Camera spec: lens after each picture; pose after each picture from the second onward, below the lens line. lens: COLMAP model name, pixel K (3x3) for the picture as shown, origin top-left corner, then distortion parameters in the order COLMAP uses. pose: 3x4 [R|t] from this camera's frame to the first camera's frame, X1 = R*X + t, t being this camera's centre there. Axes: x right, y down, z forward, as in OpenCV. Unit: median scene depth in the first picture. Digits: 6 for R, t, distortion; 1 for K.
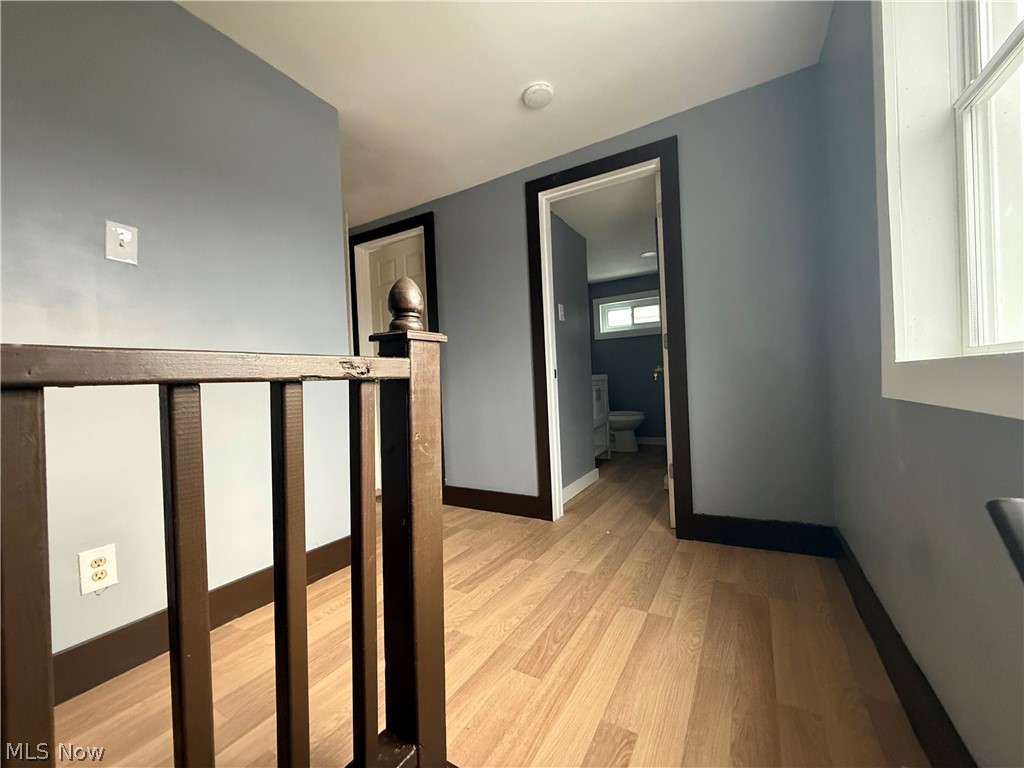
lens RADIAL K [[409.2, 0, 510.2], [0, 409.2, 383.7], [0, 0, 1]] dist [0.000000, 0.000159]
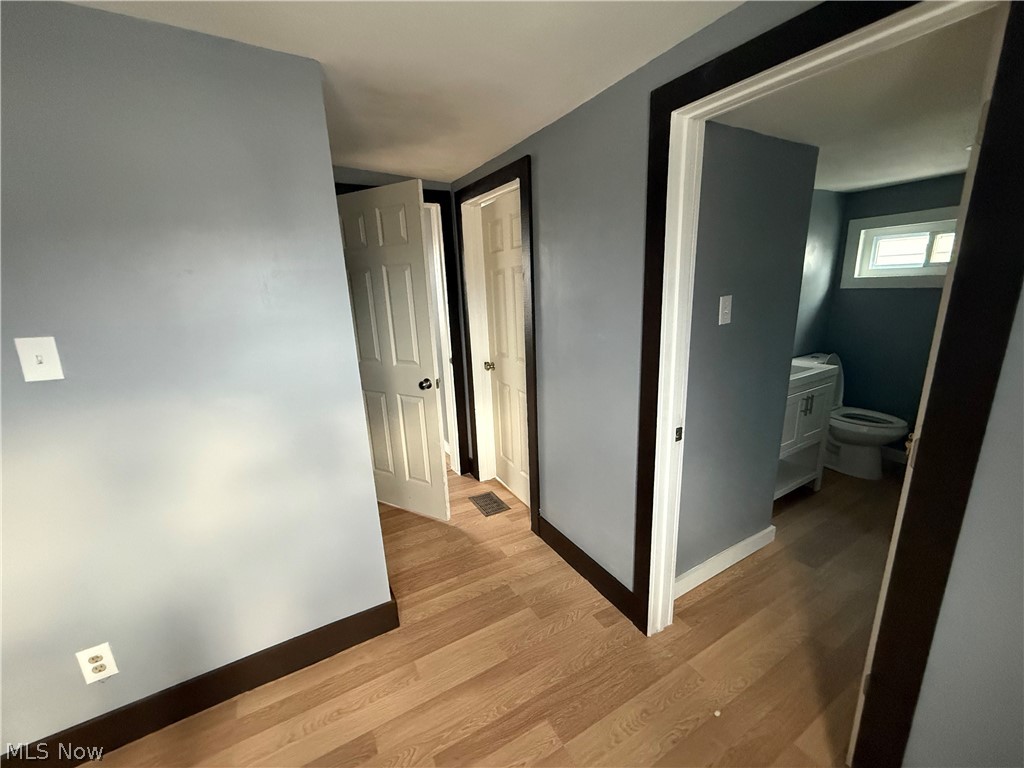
lens RADIAL K [[409.2, 0, 510.2], [0, 409.2, 383.7], [0, 0, 1]] dist [0.000000, 0.000159]
pose [[0.868011, 0.127405, -0.479922, 0.180491], [-0.000349, 0.966679, 0.255993, -0.262012], [0.496545, -0.222037, 0.839132, 0.381164]]
